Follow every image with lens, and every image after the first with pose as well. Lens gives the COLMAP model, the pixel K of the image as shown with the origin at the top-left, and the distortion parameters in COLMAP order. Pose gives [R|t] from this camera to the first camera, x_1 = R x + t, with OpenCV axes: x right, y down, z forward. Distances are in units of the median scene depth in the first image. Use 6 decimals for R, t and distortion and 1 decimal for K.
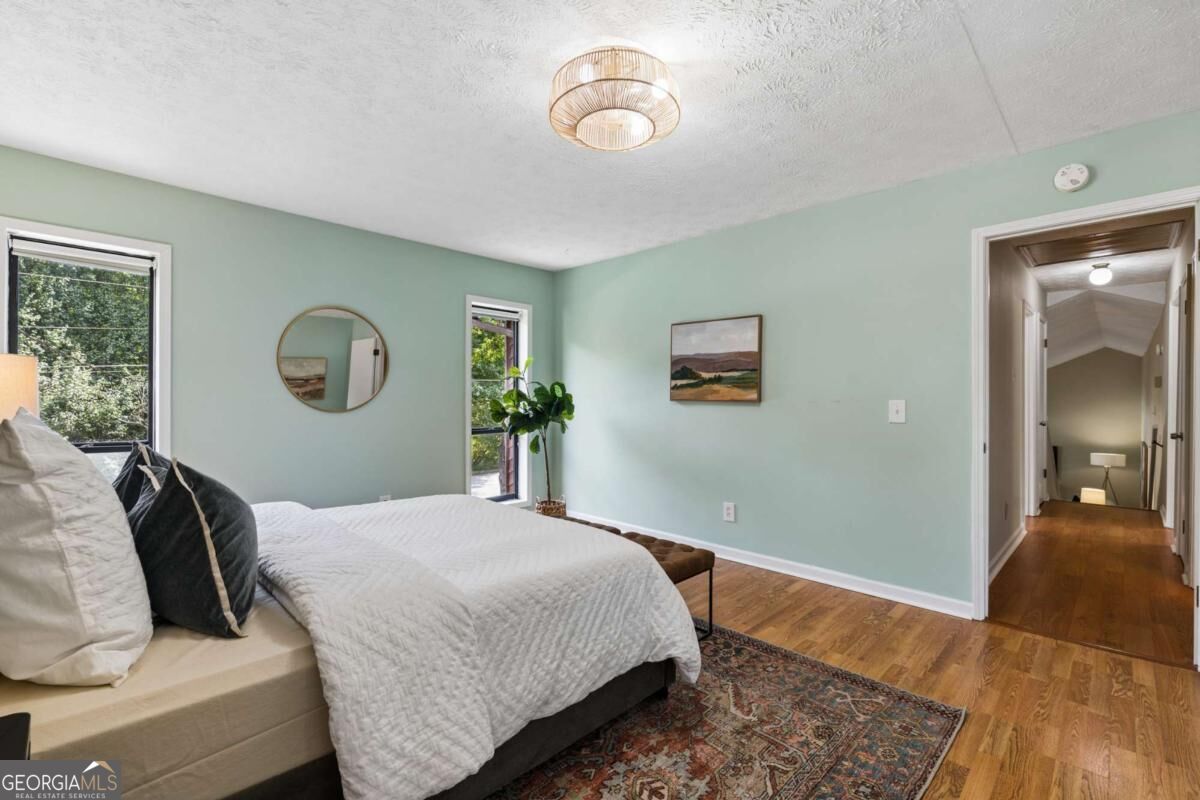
lens RADIAL K [[526.1, 0, 600.0], [0, 526.1, 400.0], [0, 0, 1]] dist [-0.006025, -0.000127]
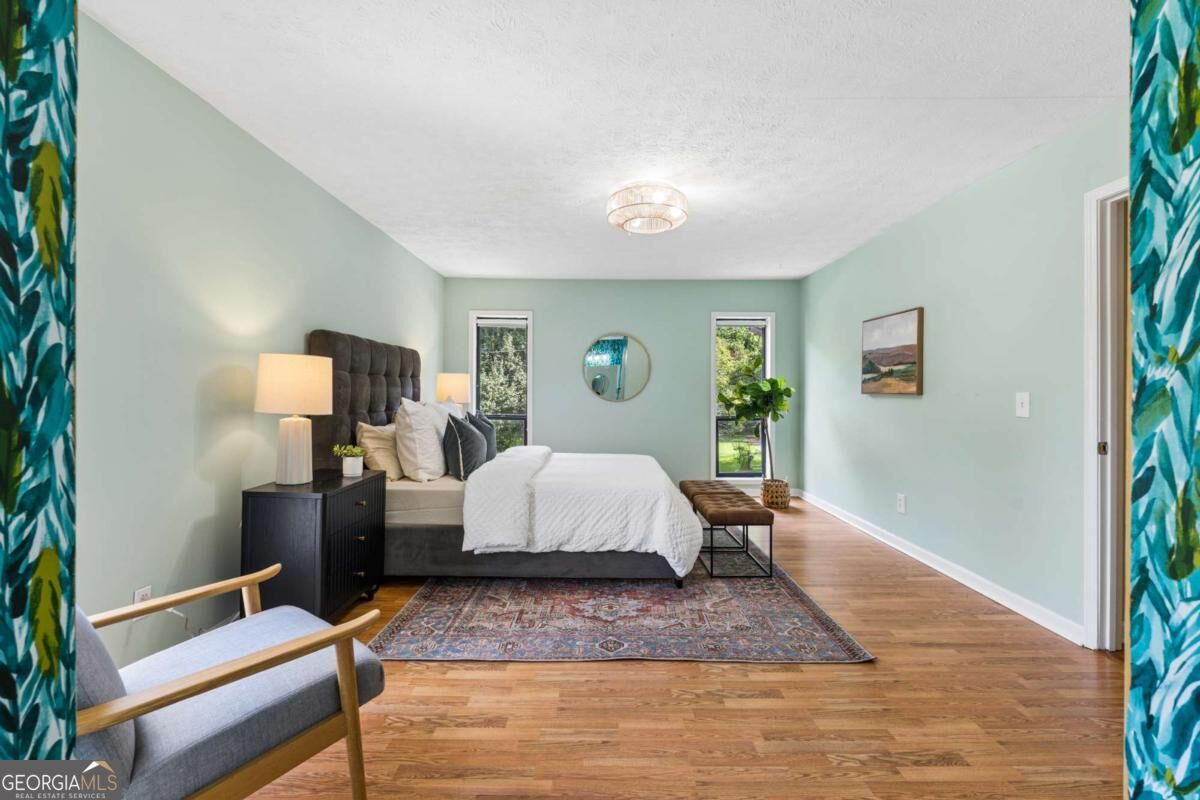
lens RADIAL K [[526.1, 0, 600.0], [0, 526.1, 400.0], [0, 0, 1]] dist [-0.006025, -0.000127]
pose [[0.702924, 0.007567, -0.711225, 0.720654], [-0.001749, 0.999959, 0.008911, 0.006955], [0.711263, -0.005019, 0.702908, -0.160338]]
